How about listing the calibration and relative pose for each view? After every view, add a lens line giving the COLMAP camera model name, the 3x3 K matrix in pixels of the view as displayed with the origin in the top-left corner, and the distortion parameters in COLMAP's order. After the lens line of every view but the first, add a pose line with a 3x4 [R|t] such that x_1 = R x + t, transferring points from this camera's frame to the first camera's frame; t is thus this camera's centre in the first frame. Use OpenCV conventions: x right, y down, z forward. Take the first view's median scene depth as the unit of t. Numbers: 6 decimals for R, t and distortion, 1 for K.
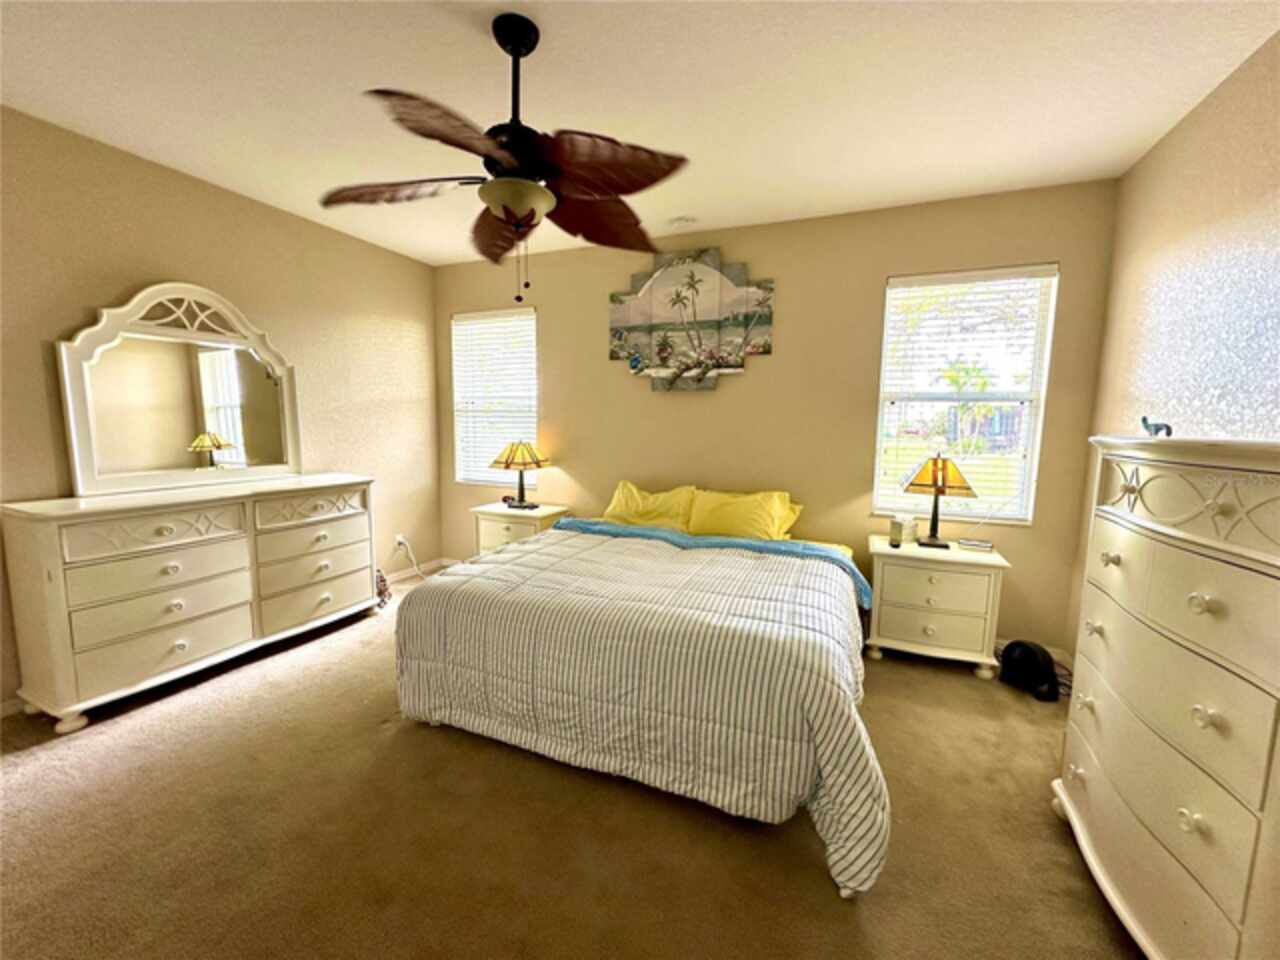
lens RADIAL K [[509.6, 0, 637.2], [0, 509.6, 481.3], [0, 0, 1]] dist [-0.003410, 0.001717]
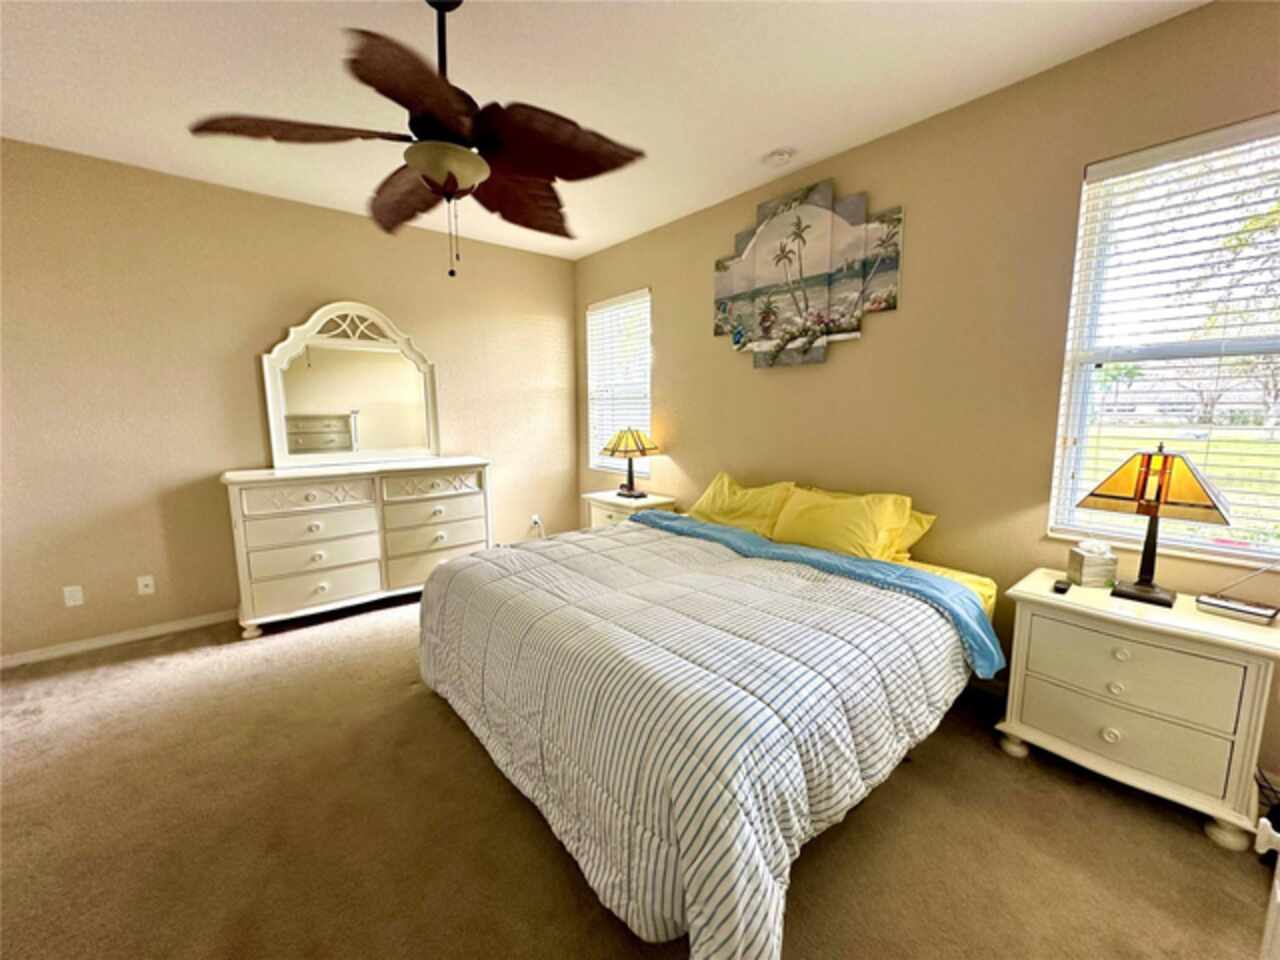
lens RADIAL K [[509.6, 0, 643.1], [0, 509.6, 480.2], [0, 0, 1]] dist [-0.003410, 0.001717]
pose [[0.889442, 0.044472, -0.454878, 0.332050], [-0.036730, 0.998991, 0.025848, -0.007543], [0.455569, -0.006282, 0.890178, 0.199202]]
